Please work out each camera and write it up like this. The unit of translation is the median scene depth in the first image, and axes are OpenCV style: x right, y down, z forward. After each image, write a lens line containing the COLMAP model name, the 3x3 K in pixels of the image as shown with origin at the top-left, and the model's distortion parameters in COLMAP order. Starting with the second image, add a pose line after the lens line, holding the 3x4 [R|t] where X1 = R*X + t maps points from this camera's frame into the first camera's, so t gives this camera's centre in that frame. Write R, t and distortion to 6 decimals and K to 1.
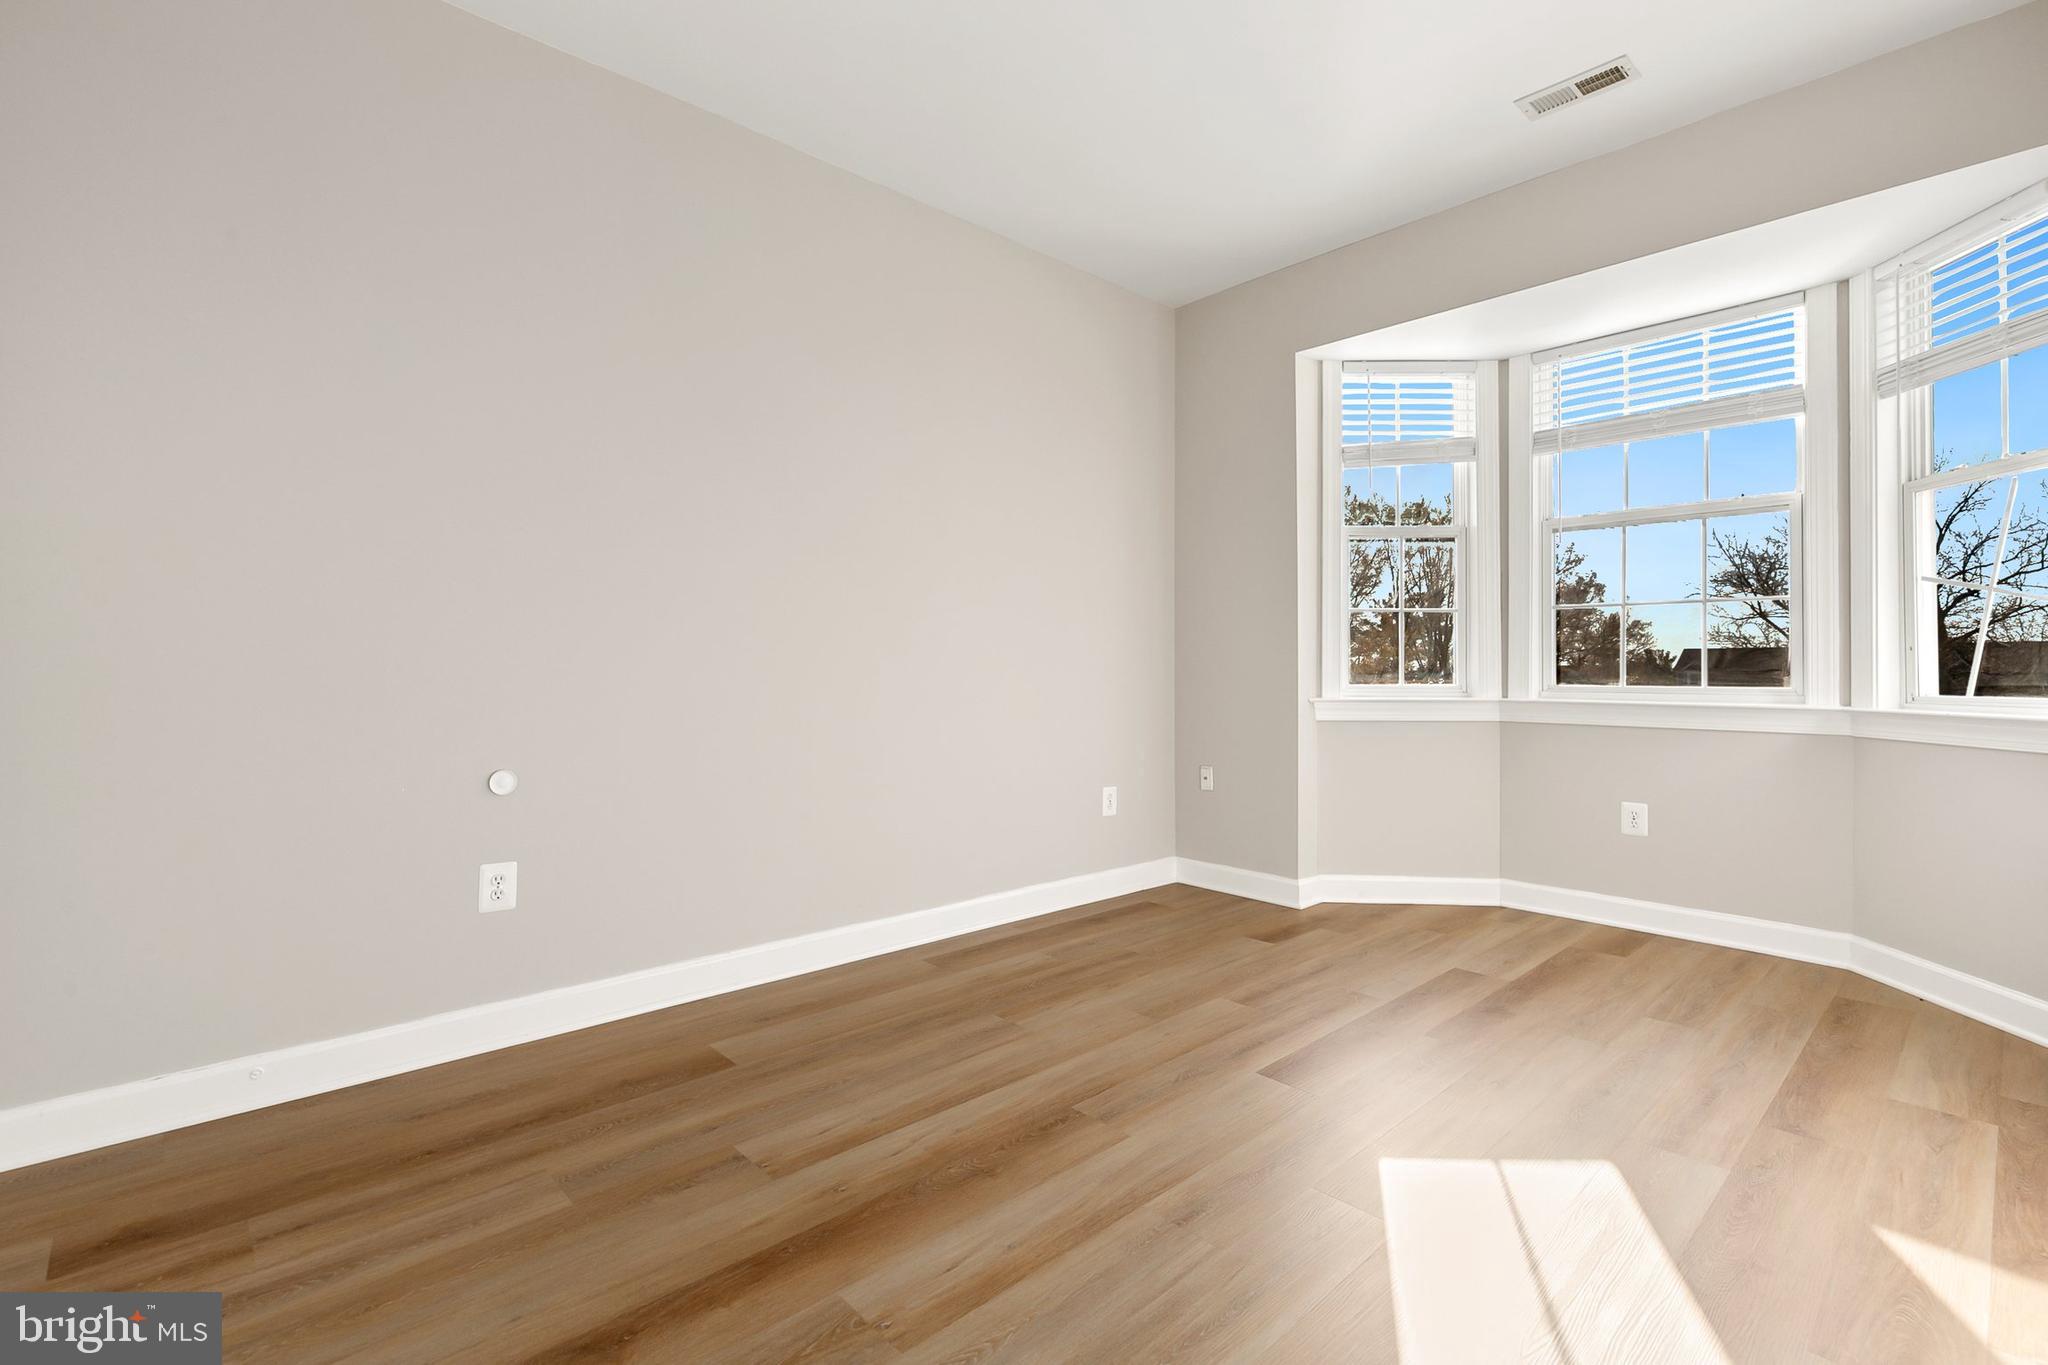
lens RADIAL K [[946.9, 0, 1043.3], [0, 946.9, 652.8], [0, 0, 1]] dist [0.021566, 0.000045]
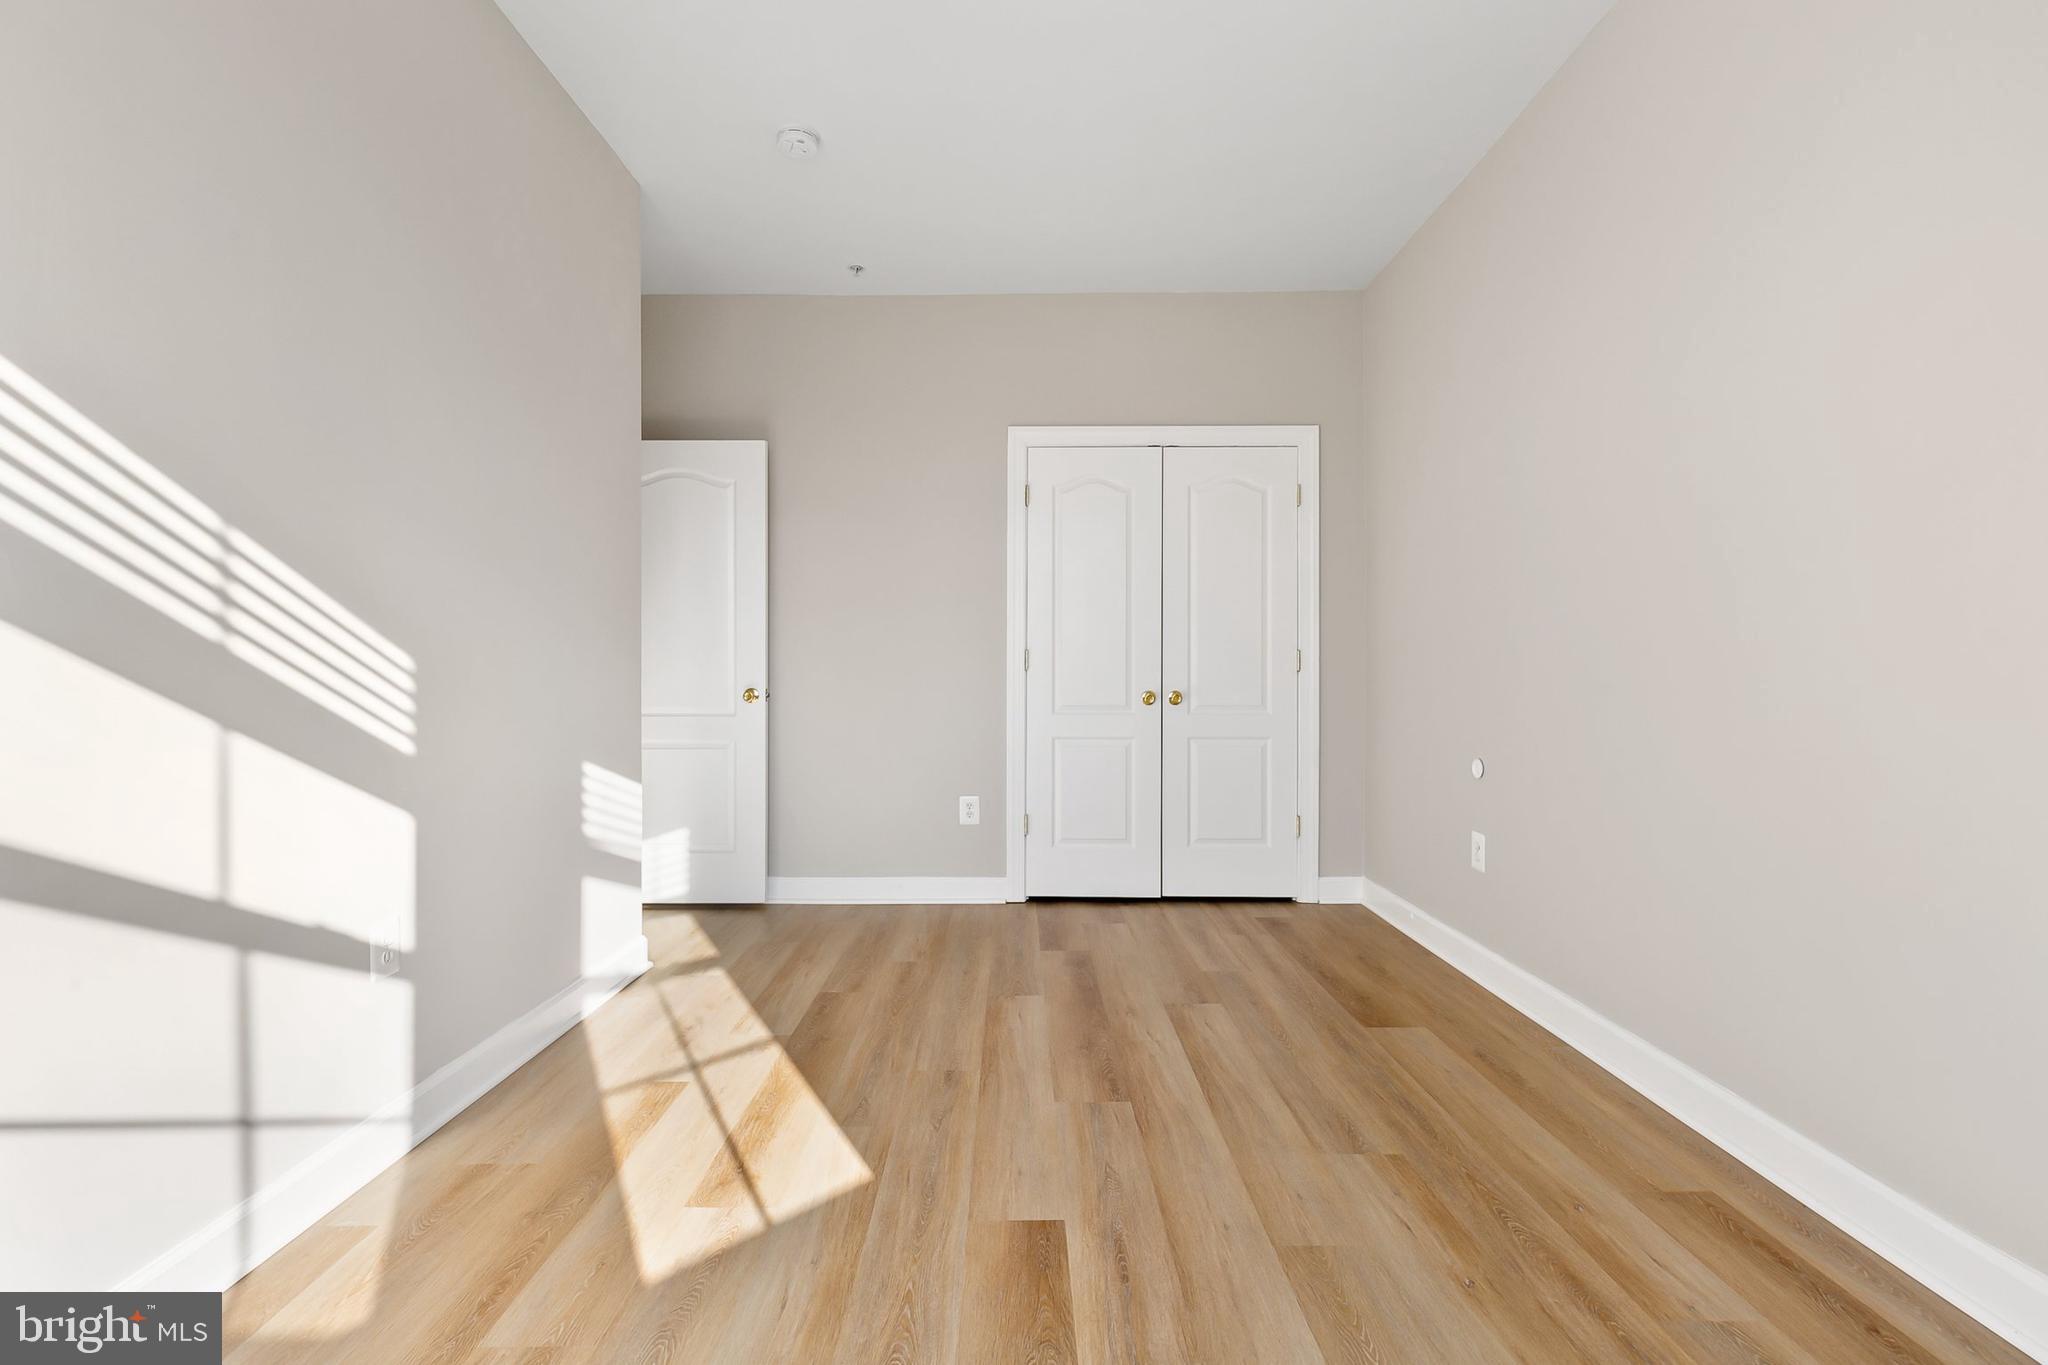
lens RADIAL K [[920.2, 0, 999.6], [0, 920.2, 682.7], [0, 0, 1]] dist [0.016849, 0.000125]
pose [[-0.713981, 0.001604, -0.700163, 0.650202], [0.013733, 0.999837, -0.011714, 0.022762], [0.700030, -0.017979, -0.713887, 1.265143]]
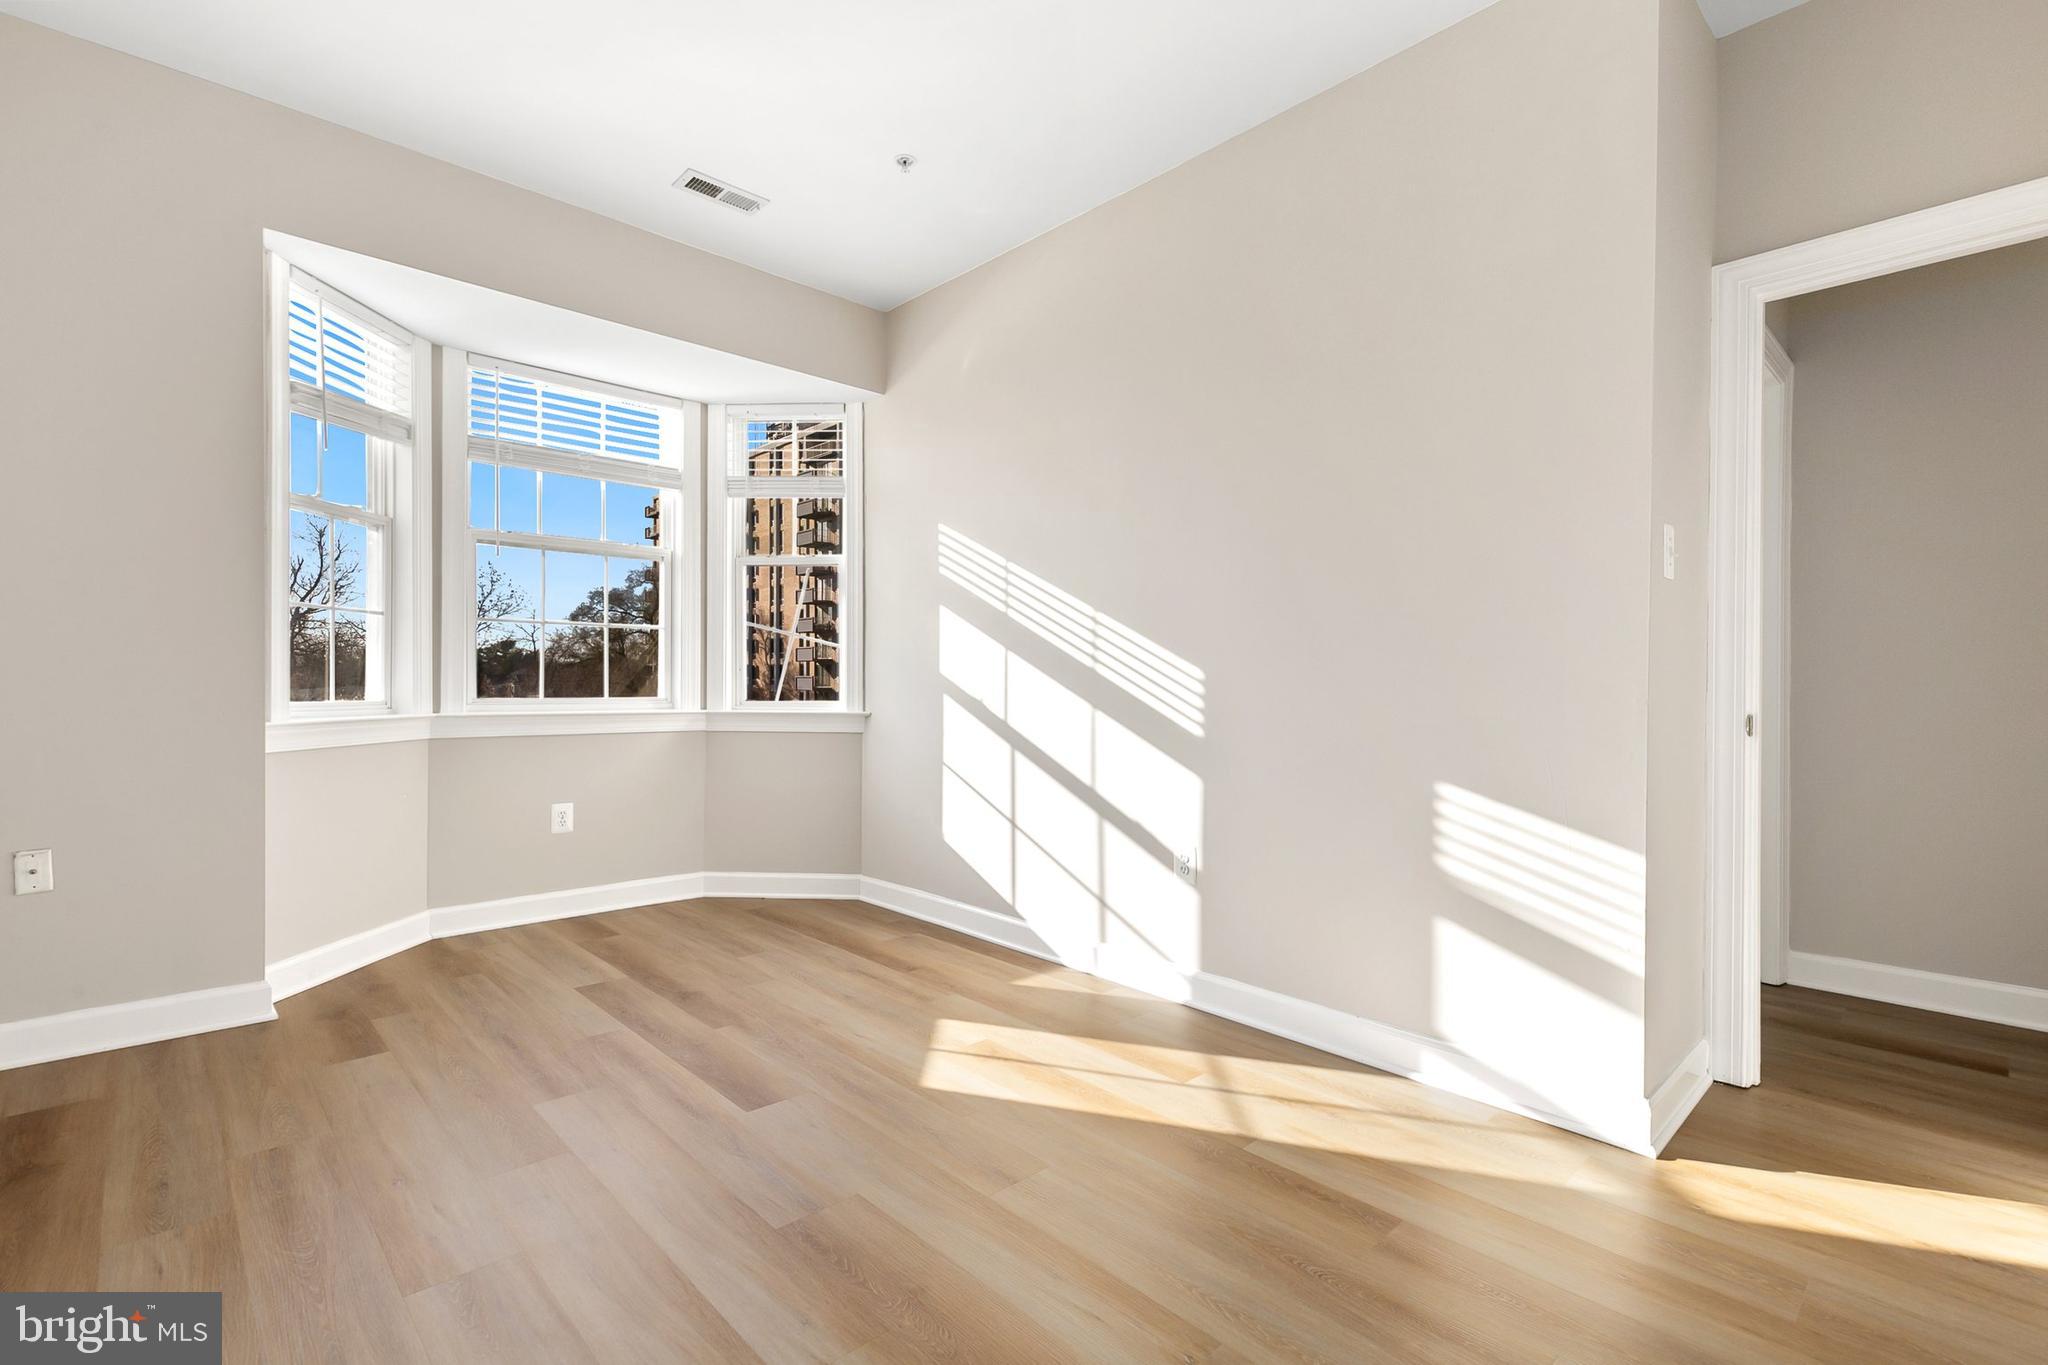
lens RADIAL K [[916.5, 0, 1019.6], [0, 916.5, 685.7], [0, 0, 1]] dist [0.003758, 0.000021]
pose [[0.015232, -0.003358, 0.999878, -0.579386], [-0.022700, 0.999735, 0.003704, 0.006521], [-0.999626, -0.022753, 0.015151, 0.615316]]
